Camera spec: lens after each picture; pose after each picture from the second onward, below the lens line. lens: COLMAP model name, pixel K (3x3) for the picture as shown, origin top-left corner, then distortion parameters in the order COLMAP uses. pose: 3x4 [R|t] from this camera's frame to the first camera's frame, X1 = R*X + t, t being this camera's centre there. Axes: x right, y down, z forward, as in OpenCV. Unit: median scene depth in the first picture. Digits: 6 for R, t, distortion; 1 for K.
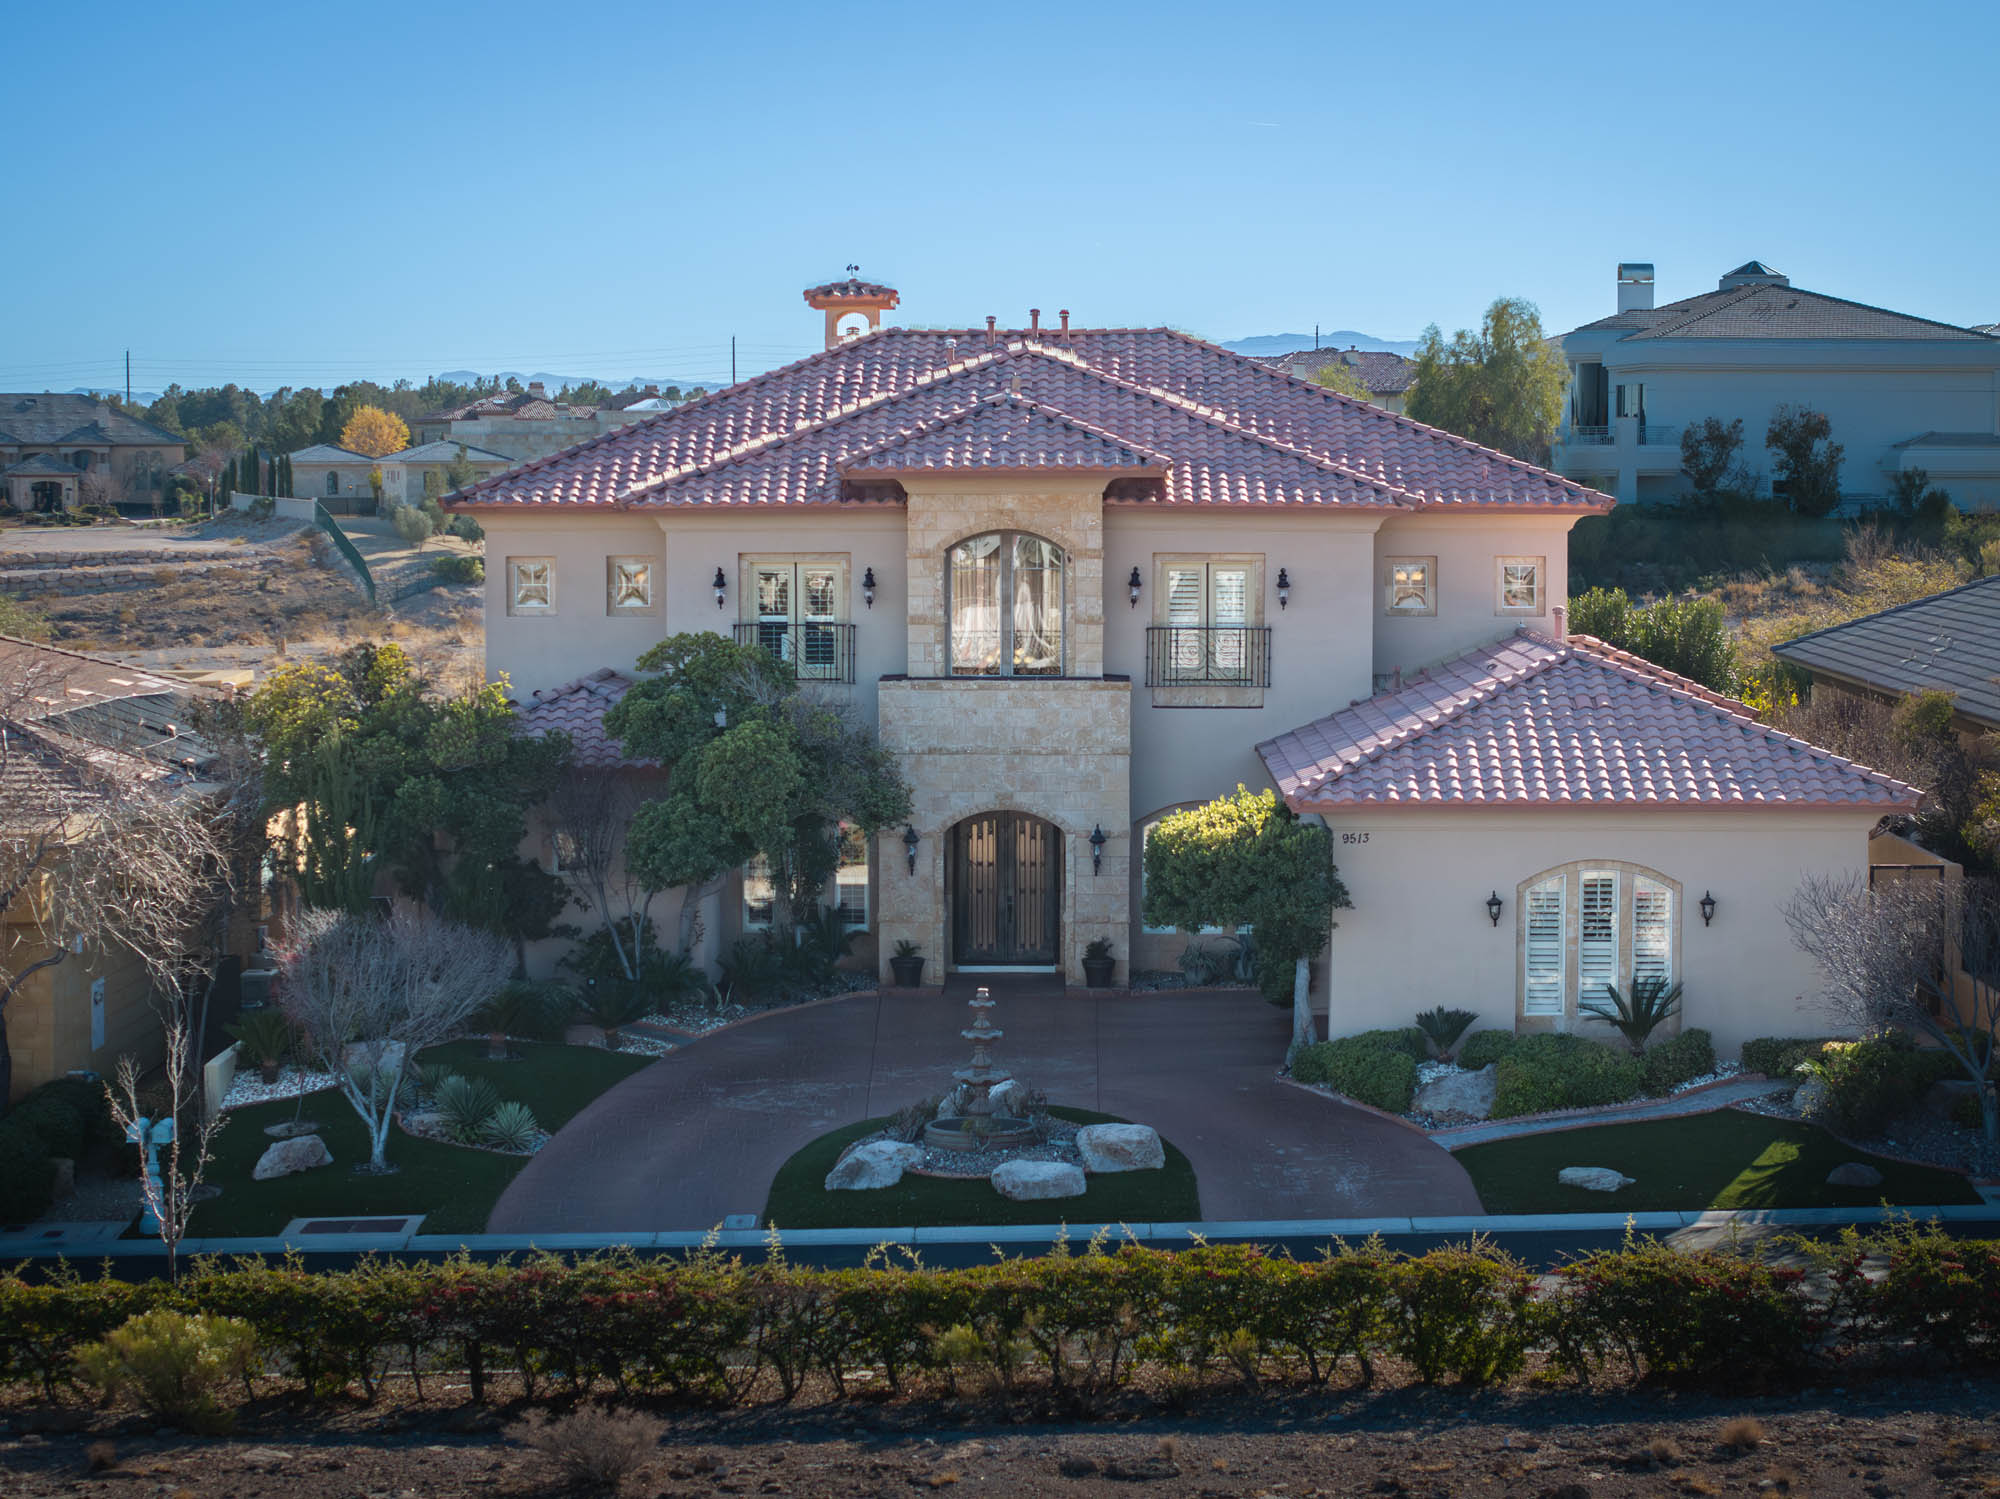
lens RADIAL K [[4082.0, 0, 1000.0], [0, 4082.0, 749.5], [0, 0, 1]] dist [0.006694, -0.010247]
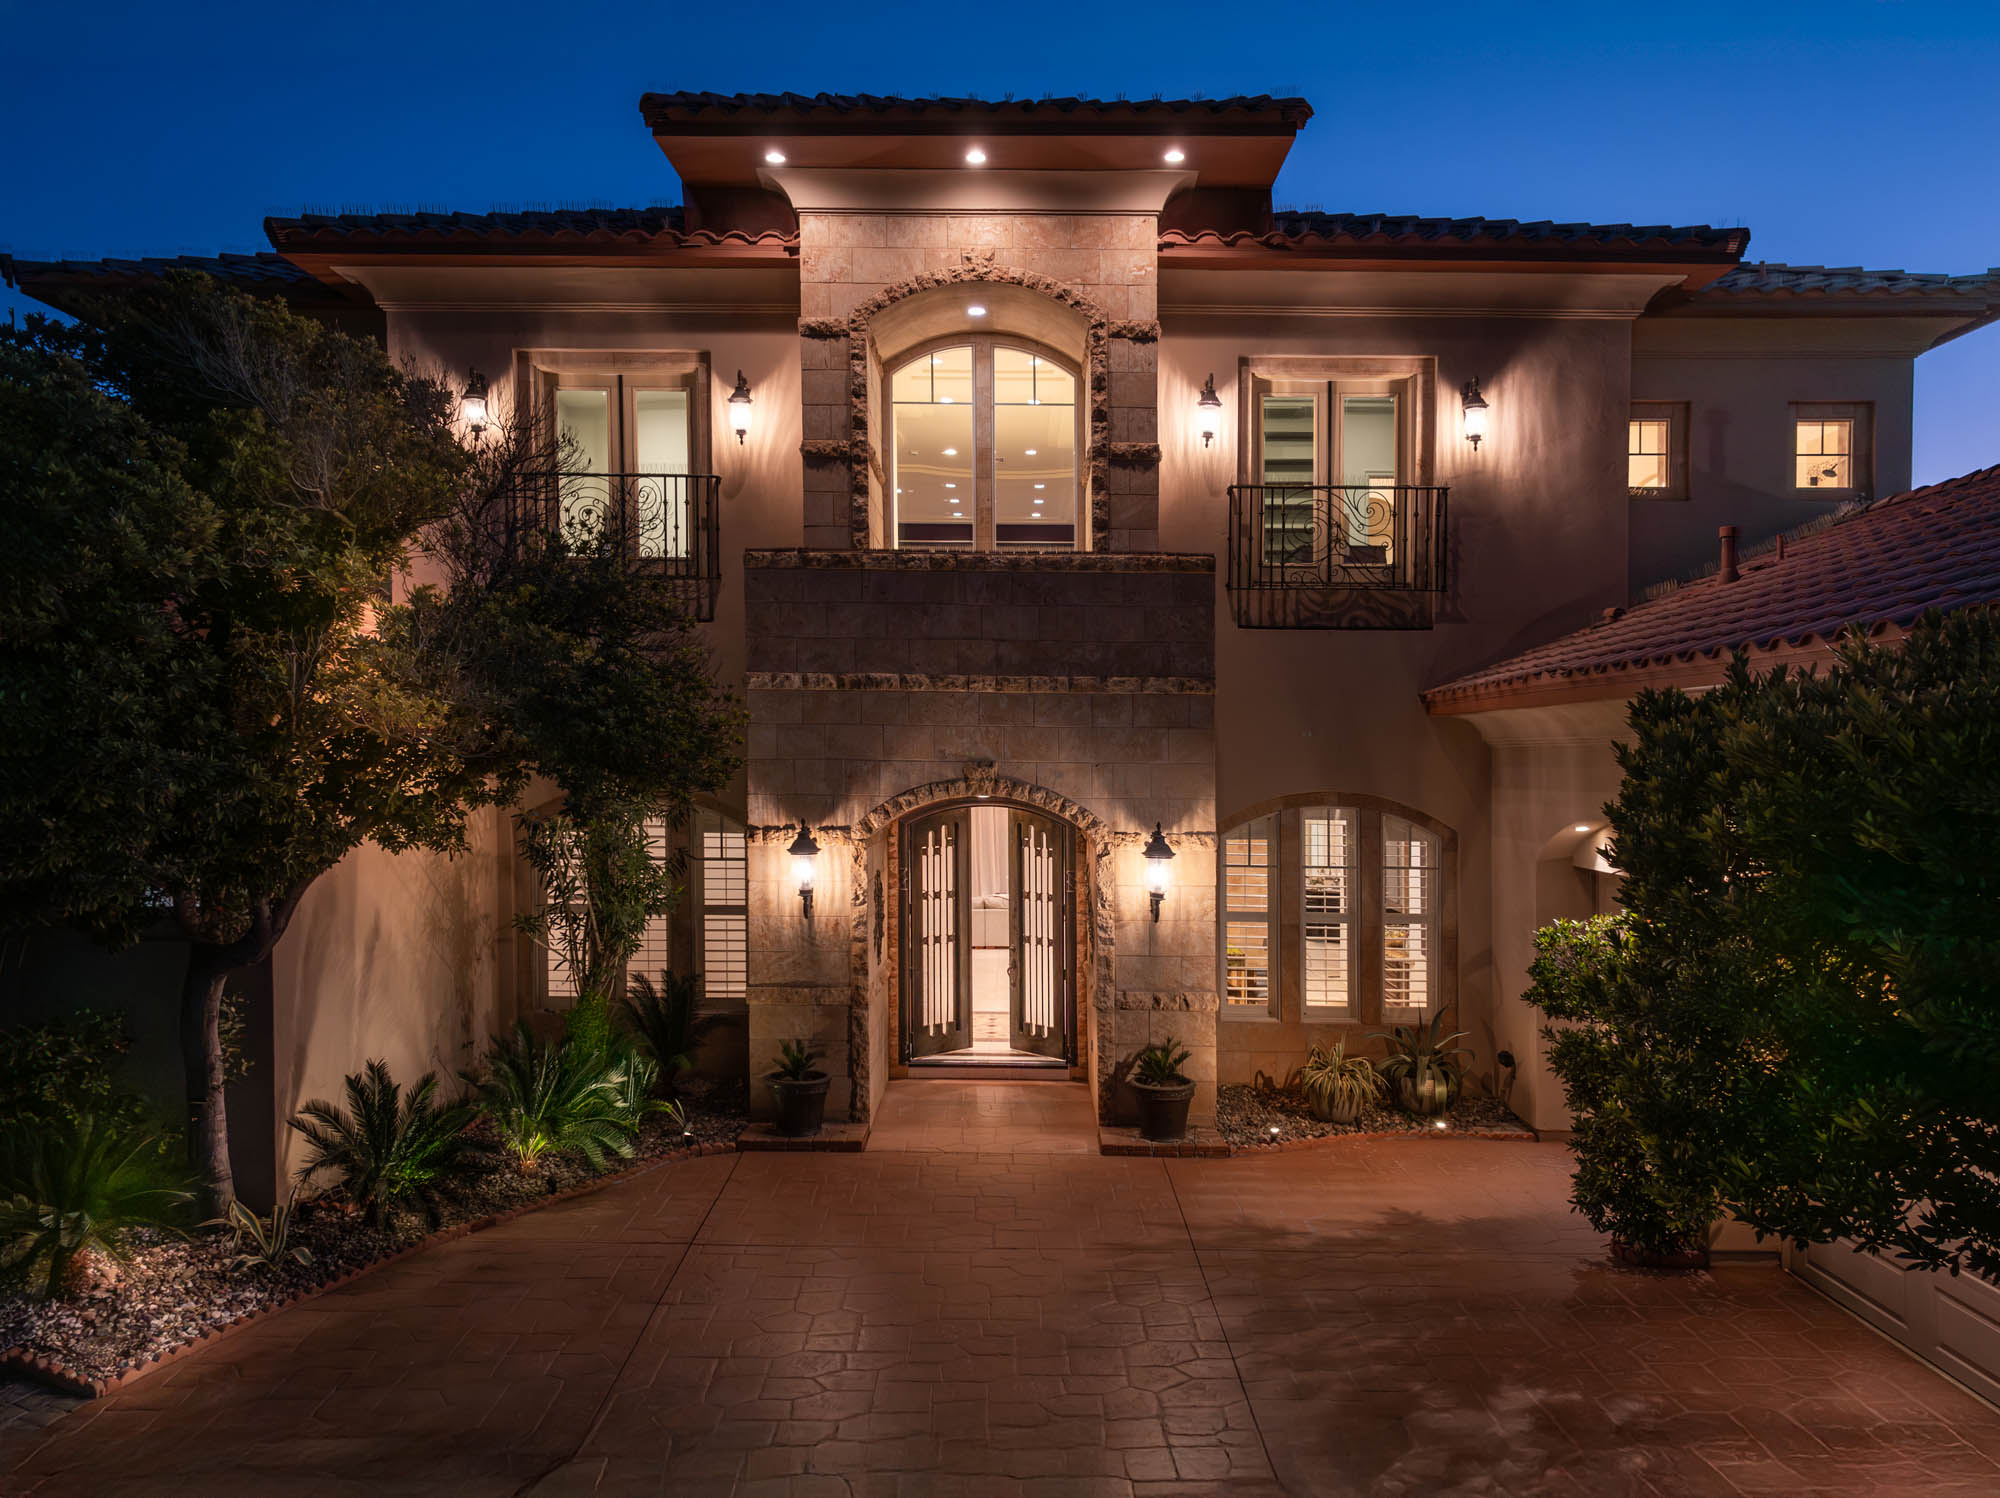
lens RADIAL K [[1393.6, 0, 899.4], [0, 1393.6, 711.2], [0, 0, 1]] dist [0.035774, 0.000050]
pose [[0.997936, -0.001807, -0.064189, 0.002589], [-0.005148, 0.994136, -0.108017, 0.025744], [0.064008, 0.108124, 0.992075, 0.896338]]
